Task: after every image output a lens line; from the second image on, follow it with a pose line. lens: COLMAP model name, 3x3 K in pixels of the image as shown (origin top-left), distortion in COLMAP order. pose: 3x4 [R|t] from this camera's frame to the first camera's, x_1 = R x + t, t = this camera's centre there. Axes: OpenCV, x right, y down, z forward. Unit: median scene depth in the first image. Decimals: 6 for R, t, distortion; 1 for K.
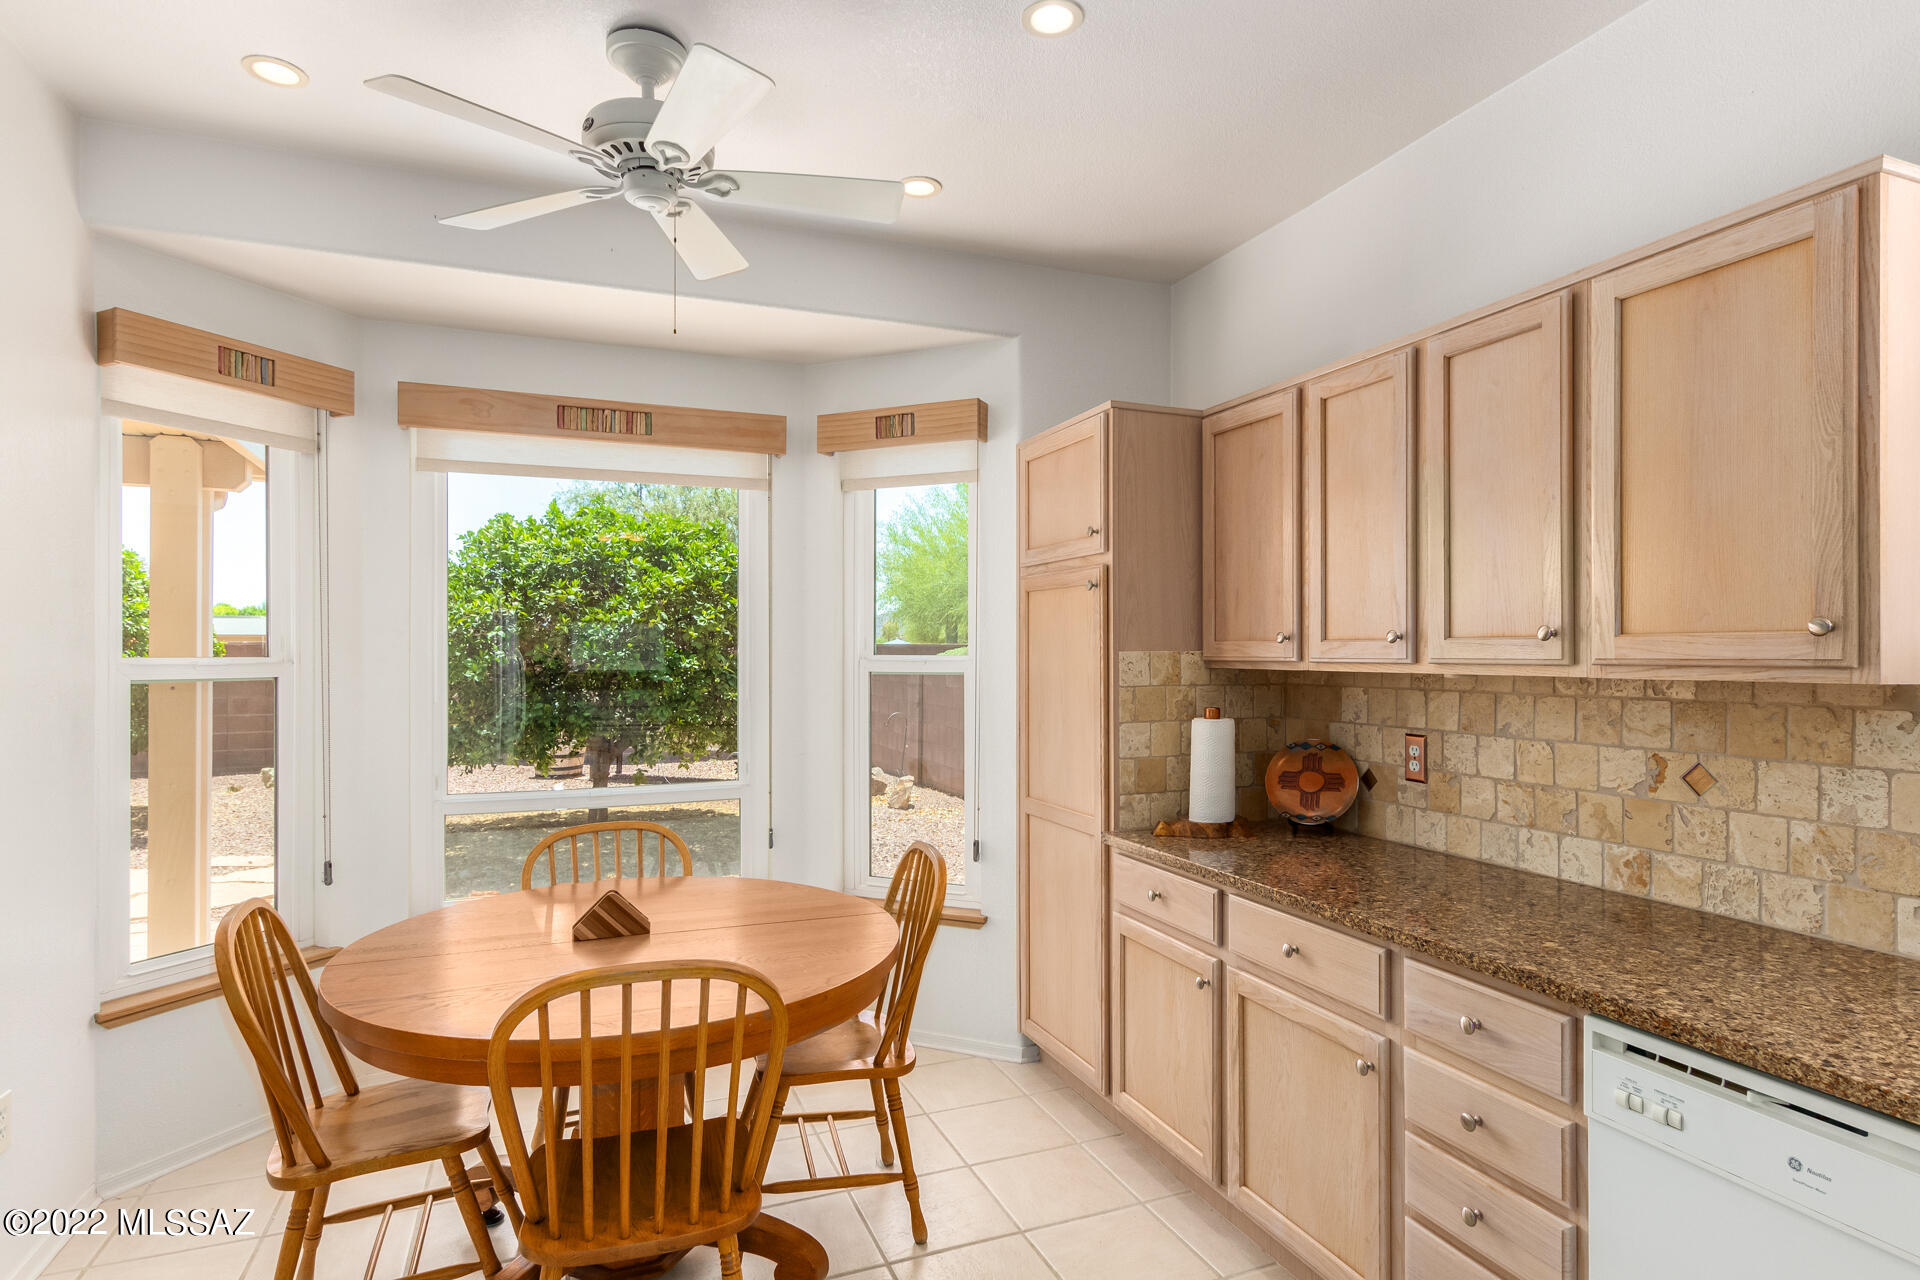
lens RADIAL K [[998.9, 0, 967.5], [0, 998.9, 650.9], [0, 0, 1]] dist [0.005596, 0.000036]
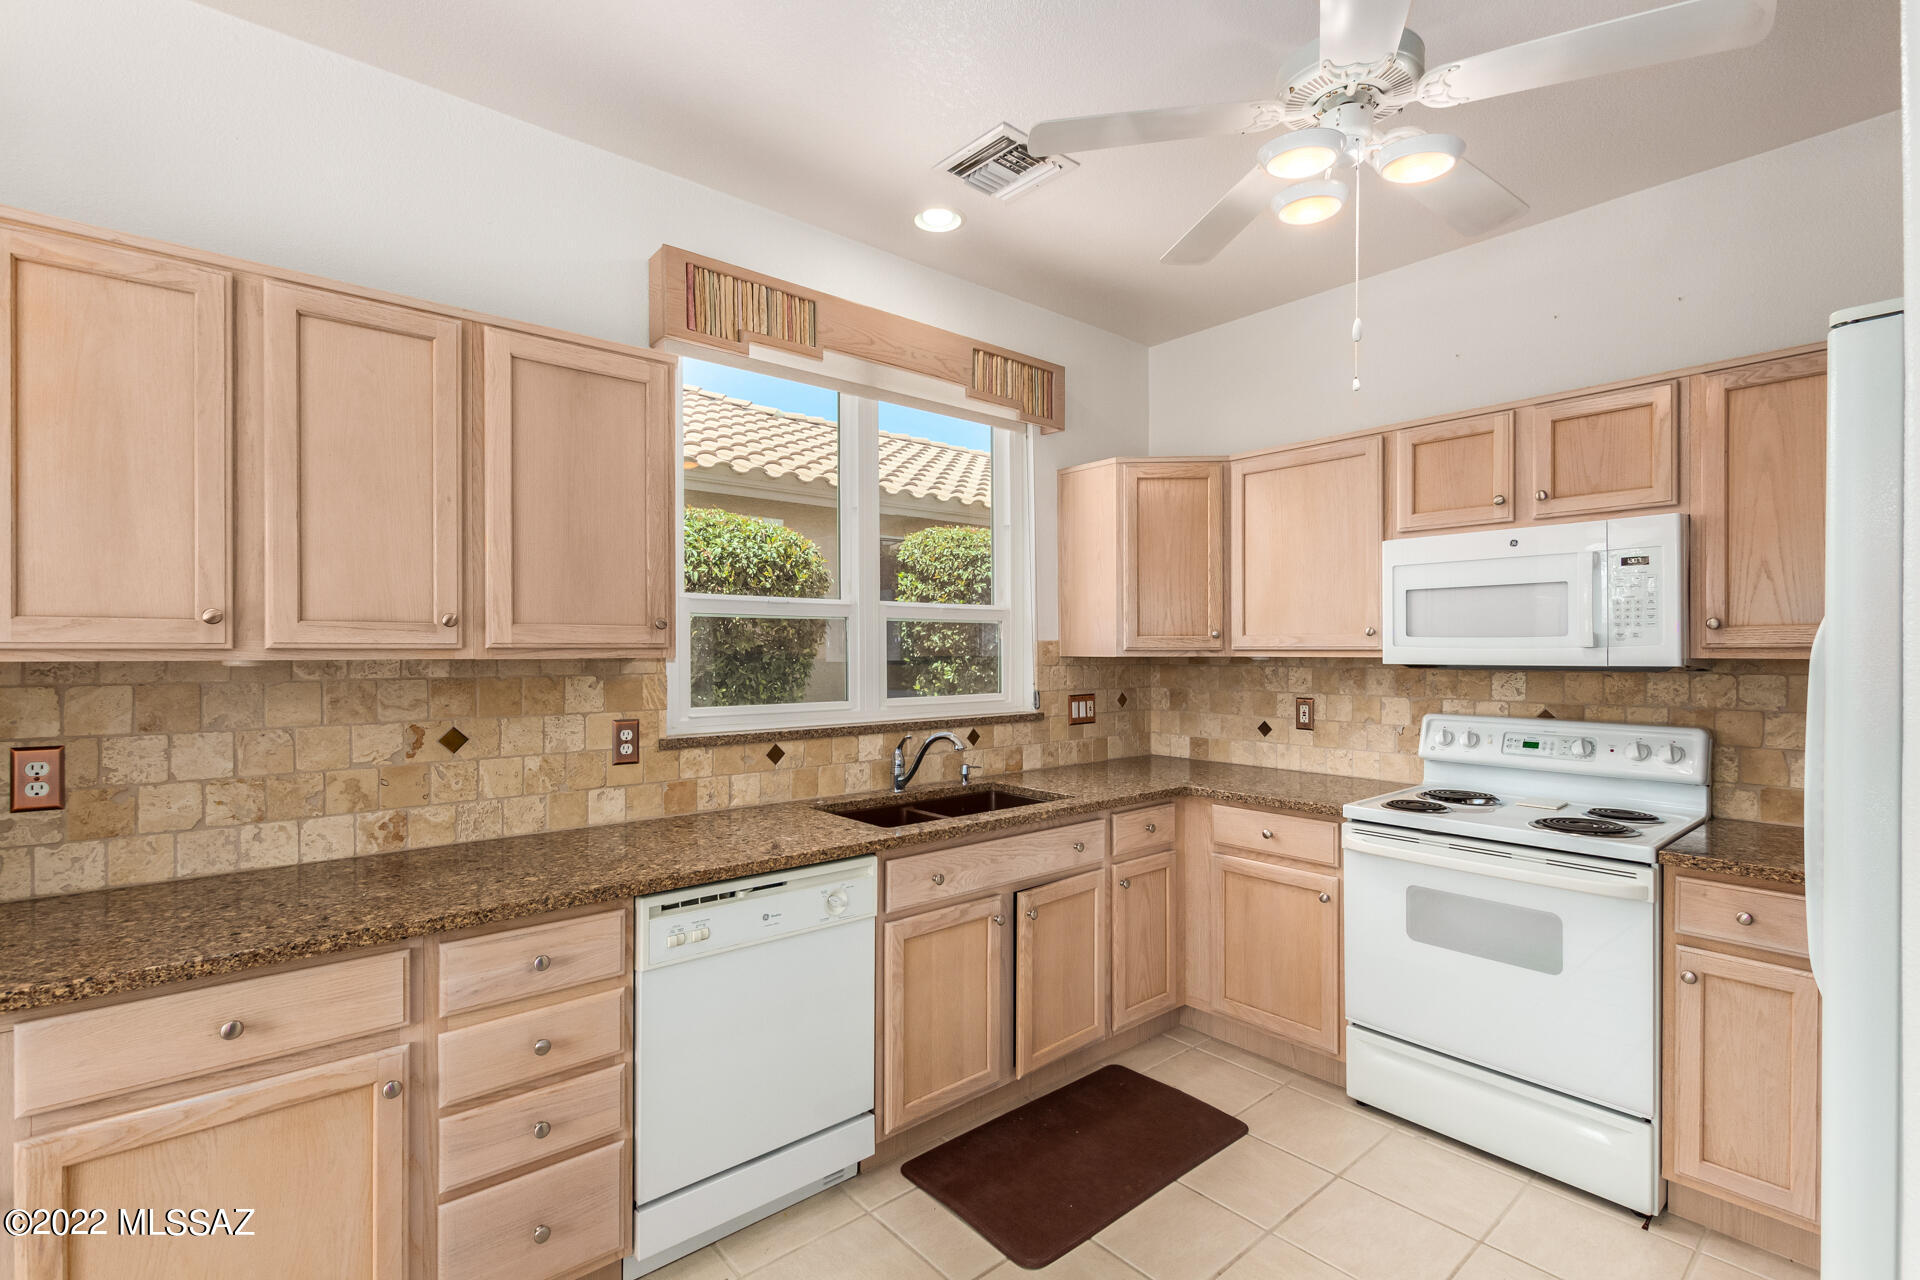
lens RADIAL K [[888.5, 0, 970.6], [0, 888.5, 648.5], [0, 0, 1]] dist [0.003709, -0.002205]
pose [[-0.329032, -0.001843, 0.944317, -0.522240], [-0.004047, 0.999992, 0.000541, 0.010128], [-0.944310, -0.003644, -0.329036, 0.736690]]
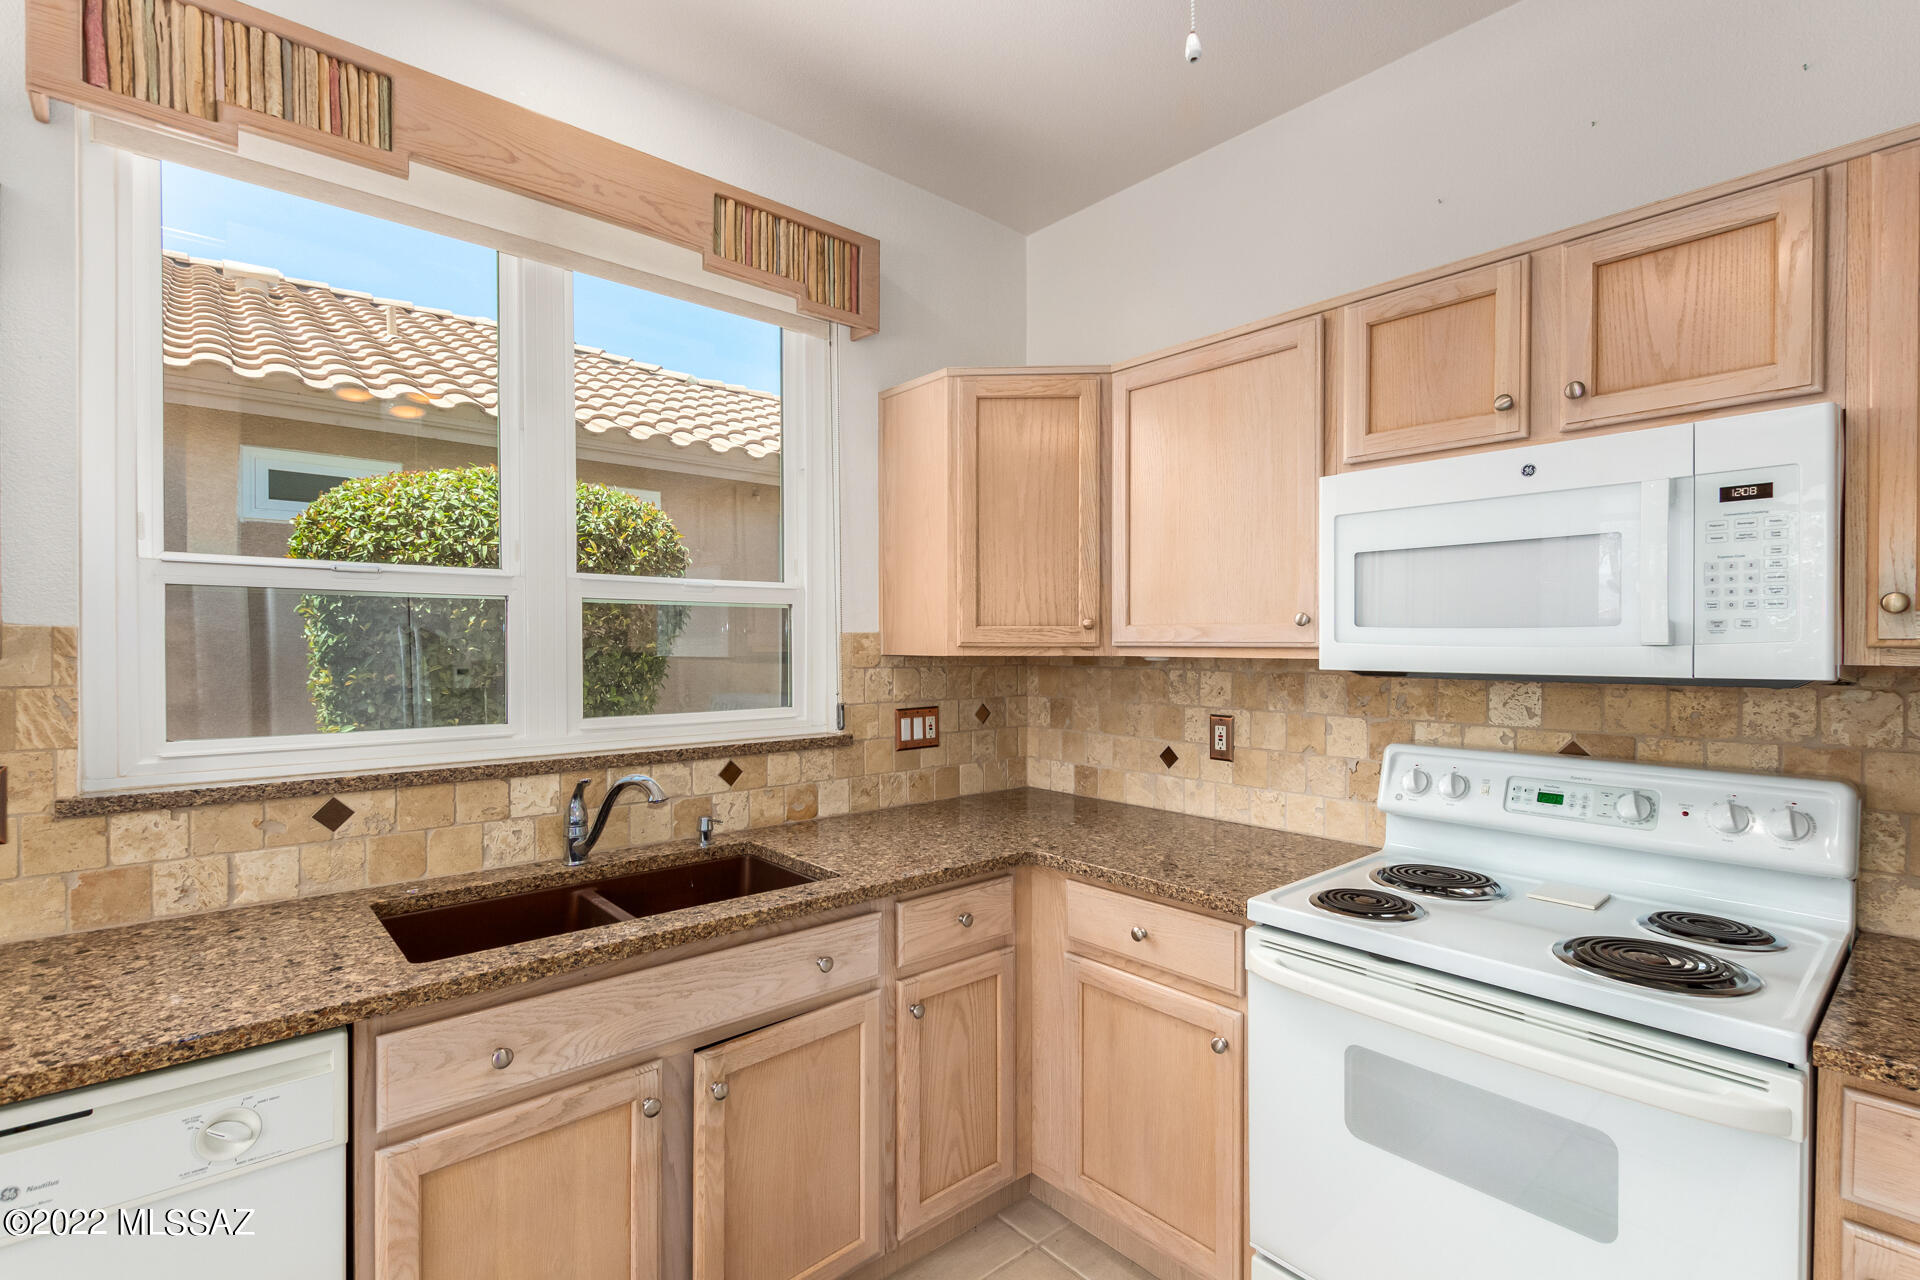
lens RADIAL K [[888.5, 0, 966.2], [0, 888.5, 649.7], [0, 0, 1]] dist [0.003709, -0.002205]
pose [[-0.331603, -0.010735, 0.943358, -0.129774], [-0.006060, 0.999939, 0.009249, 0.006204], [-0.943400, -0.002649, -0.331647, 0.283507]]
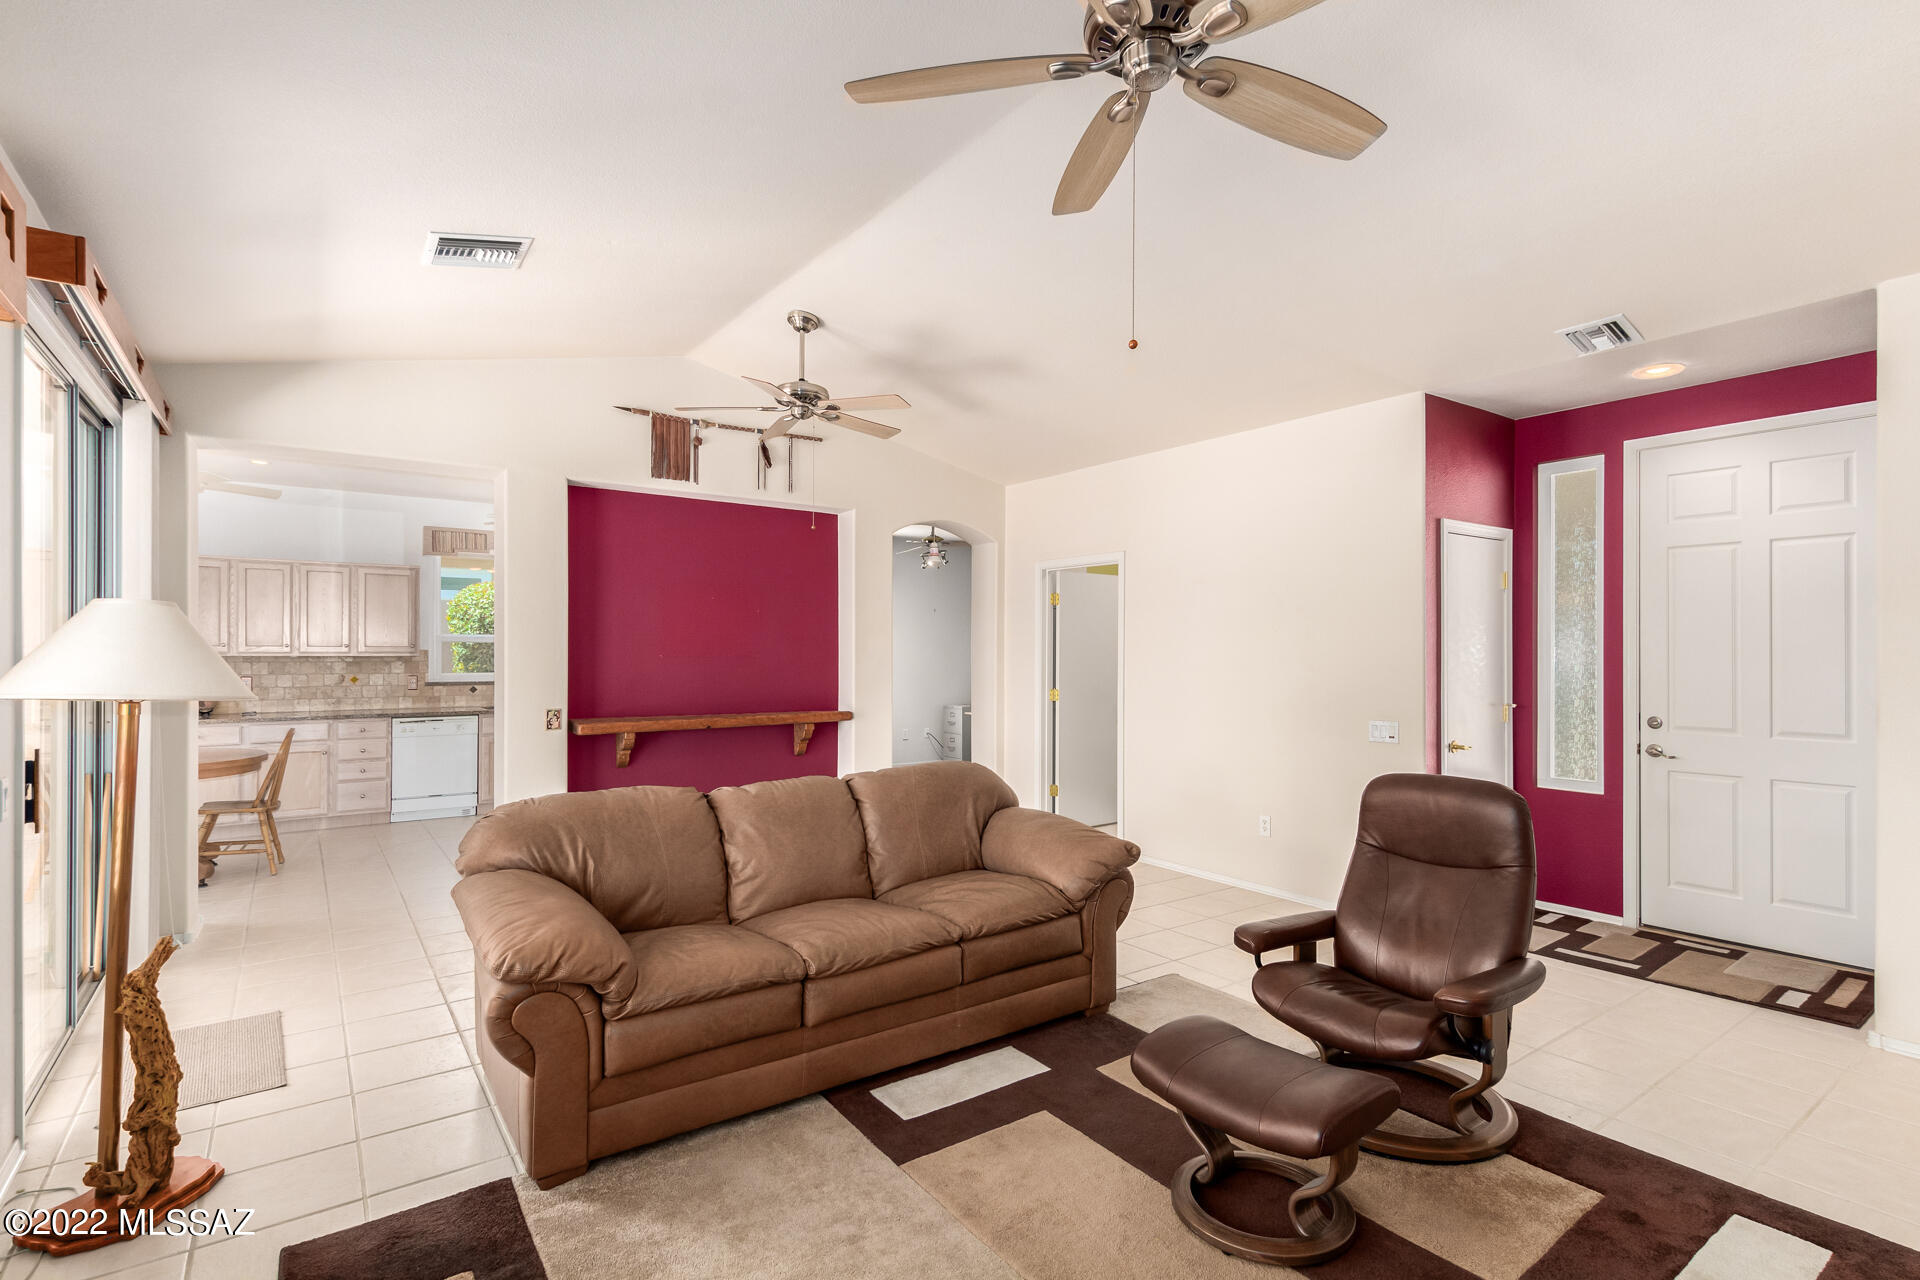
lens RADIAL K [[888.5, 0, 977.6], [0, 888.5, 651.6], [0, 0, 1]] dist [0.003709, -0.002205]
pose [[-0.262710, -0.000675, 0.964875, -3.576225], [-0.007039, 0.999974, -0.001217, -0.005803], [-0.964849, -0.007111, -0.262708, -0.564757]]
